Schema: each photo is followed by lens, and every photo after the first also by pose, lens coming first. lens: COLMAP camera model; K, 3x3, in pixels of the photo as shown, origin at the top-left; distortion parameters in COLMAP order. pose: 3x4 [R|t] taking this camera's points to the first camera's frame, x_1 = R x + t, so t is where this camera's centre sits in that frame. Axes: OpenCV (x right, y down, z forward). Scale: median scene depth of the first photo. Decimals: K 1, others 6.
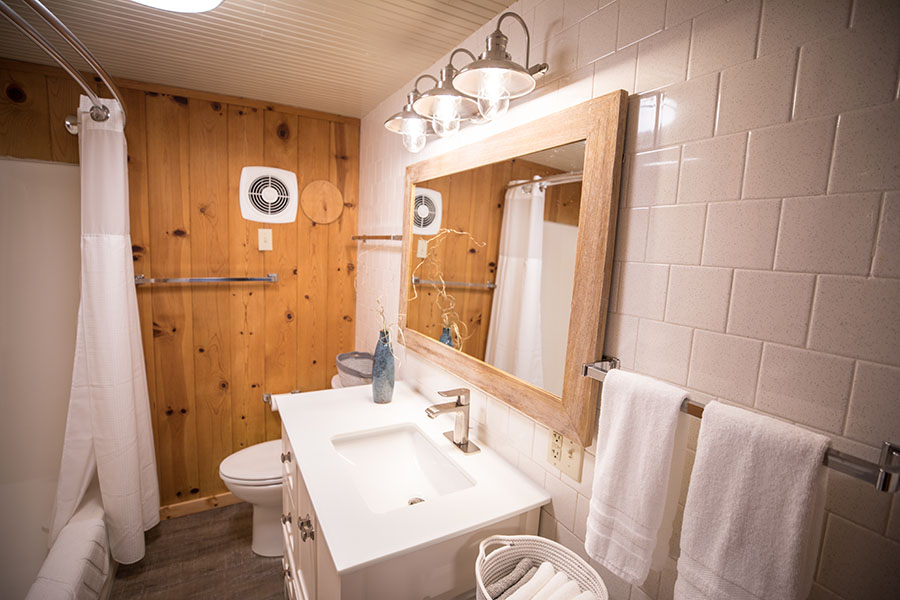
lens RADIAL K [[406.5, 0, 447.6], [0, 406.5, 296.4], [0, 0, 1]] dist [-0.046641, 0.012593]
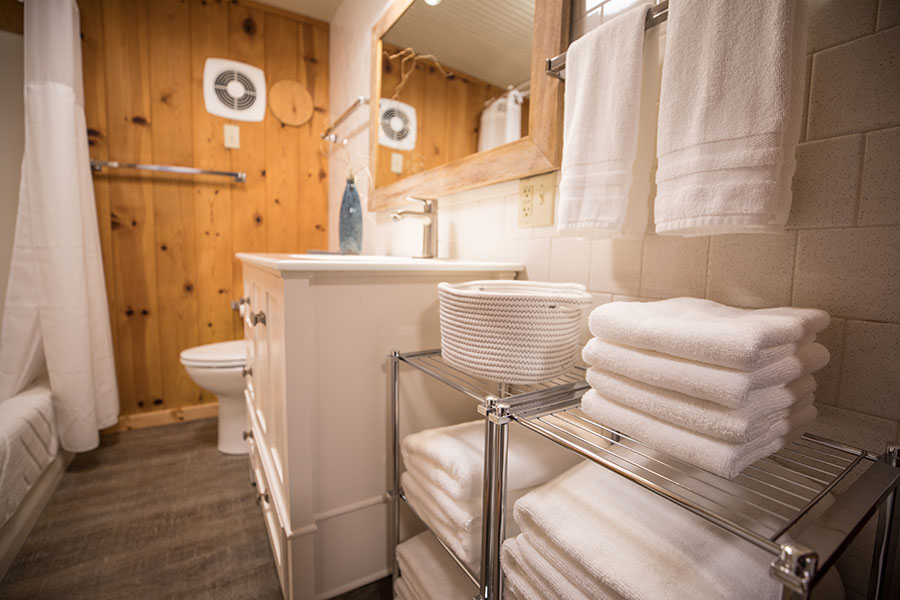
lens RADIAL K [[406.5, 0, 447.6], [0, 406.5, 296.4], [0, 0, 1]] dist [-0.046641, 0.012593]
pose [[0.999021, -0.029378, 0.033065, 0.023271], [0.030070, 0.999335, -0.020619, 0.291474], [-0.032437, 0.021593, 0.999240, 0.035496]]
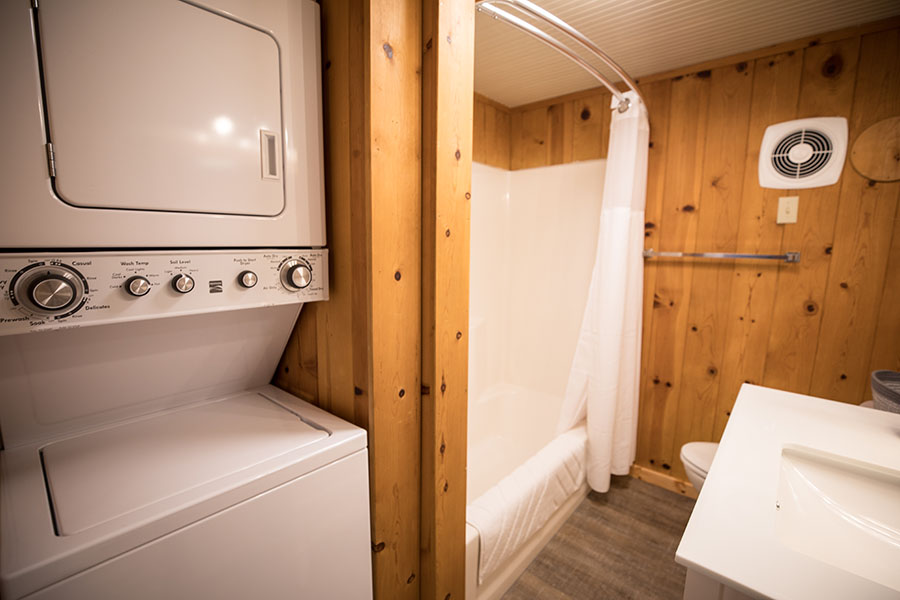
lens RADIAL K [[406.5, 0, 447.6], [0, 406.5, 296.4], [0, 0, 1]] dist [-0.046641, 0.012593]
pose [[0.332667, 0.093164, -0.938431, 0.091015], [-0.116868, 0.991510, 0.057005, 0.071648], [0.935775, 0.090709, 0.340731, 0.098994]]
